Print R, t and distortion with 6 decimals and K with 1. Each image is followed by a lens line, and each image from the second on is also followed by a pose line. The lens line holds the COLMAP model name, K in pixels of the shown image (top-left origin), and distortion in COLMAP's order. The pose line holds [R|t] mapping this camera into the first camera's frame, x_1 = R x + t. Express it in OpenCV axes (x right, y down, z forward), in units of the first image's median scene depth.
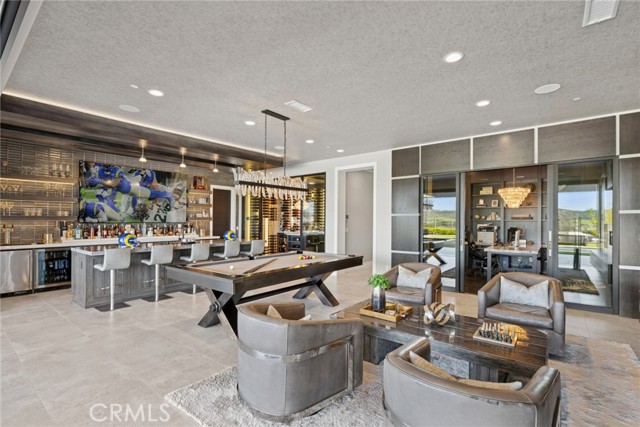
lens RADIAL K [[296.0, 0, 322.0], [0, 296.0, 220.2], [0, 0, 1]] dist [-0.000232, -0.000638]
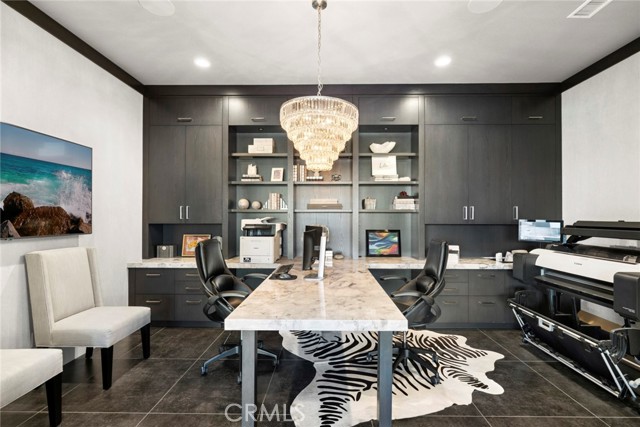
lens RADIAL K [[291.7, 0, 317.1], [0, 291.7, 216.0], [0, 0, 1]] dist [-0.003223, -0.000188]
pose [[0.807675, -0.004955, 0.589607, 0.365156], [0.004306, 0.999988, 0.002505, 0.007799], [-0.589612, 0.000515, 0.807687, 0.594656]]
